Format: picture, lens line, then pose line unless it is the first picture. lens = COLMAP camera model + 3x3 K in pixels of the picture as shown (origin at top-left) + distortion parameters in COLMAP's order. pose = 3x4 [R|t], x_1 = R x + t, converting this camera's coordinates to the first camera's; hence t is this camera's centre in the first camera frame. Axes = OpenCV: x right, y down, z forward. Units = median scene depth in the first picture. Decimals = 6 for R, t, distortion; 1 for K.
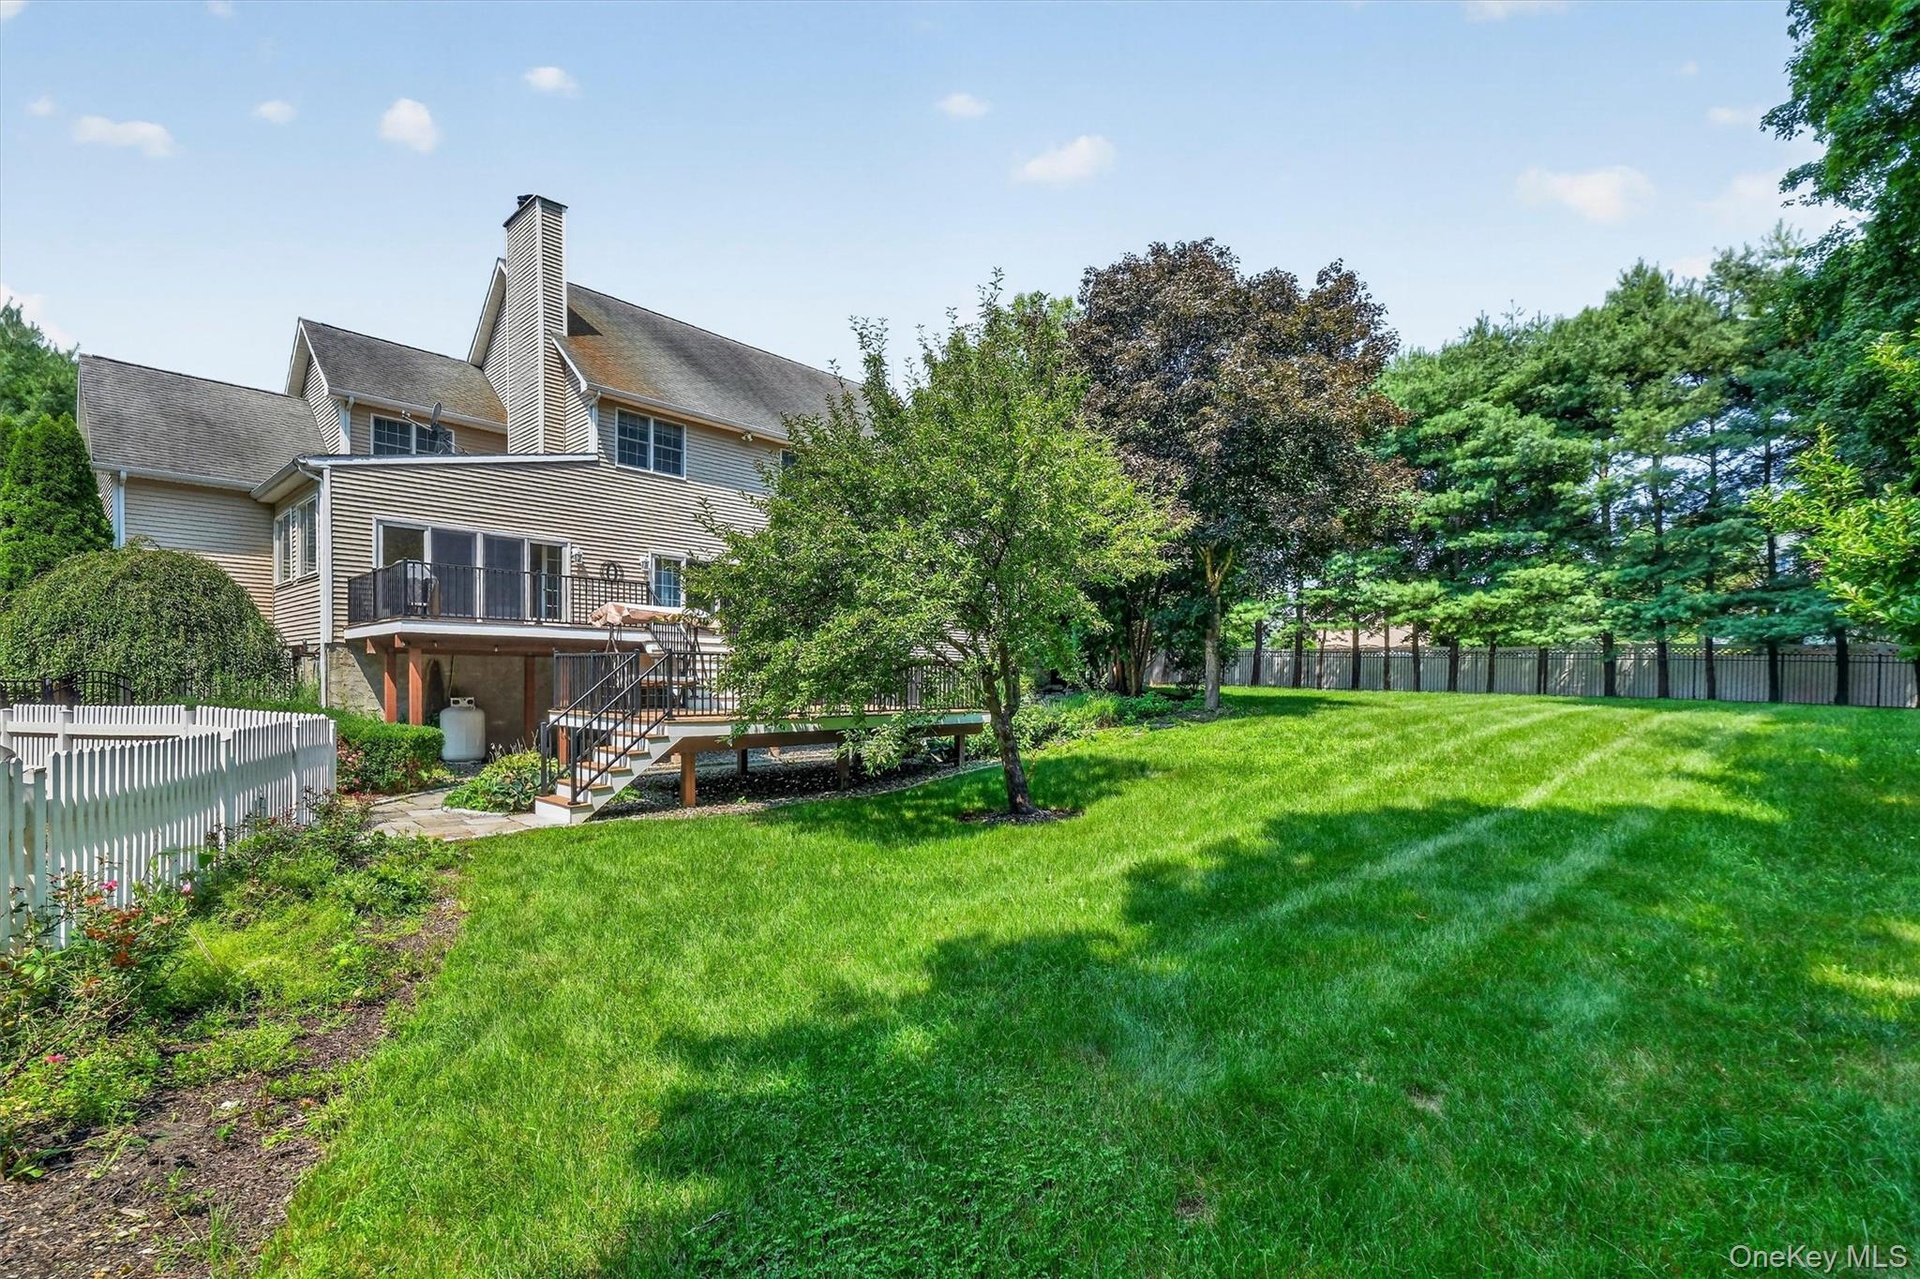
lens RADIAL K [[835.6, 0, 963.5], [0, 835.6, 668.5], [0, 0, 1]] dist [0.033339, -0.000124]
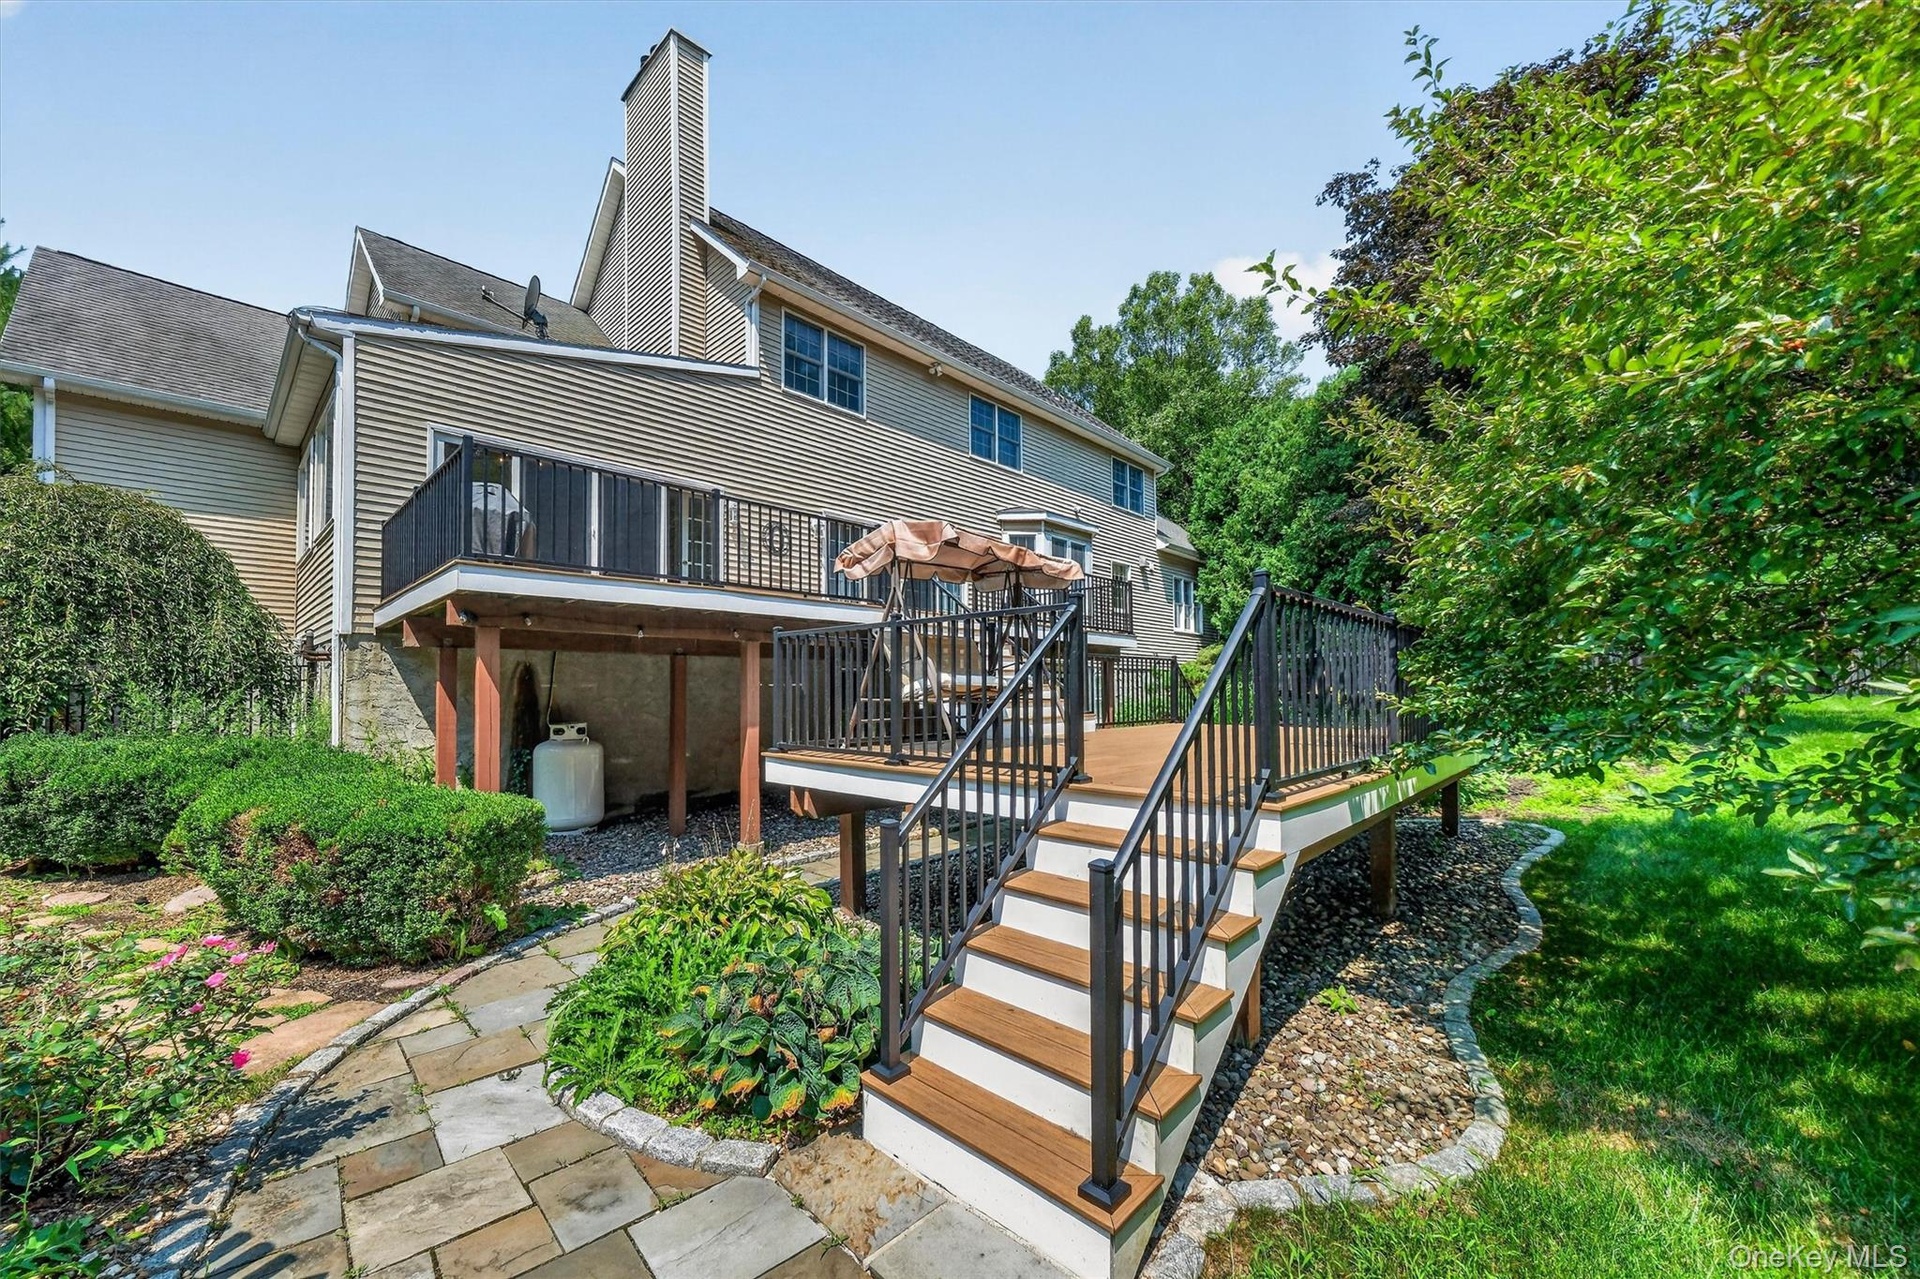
lens RADIAL K [[704.1, 0, 965.5], [0, 704.1, 656.1], [0, 0, 1]] dist [-0.000872, 0.005947]
pose [[0.999815, -0.019247, 0.000631, -0.306345], [0.019256, 0.998860, -0.043669, 0.013006], [0.000210, 0.043674, 0.999046, 0.489919]]
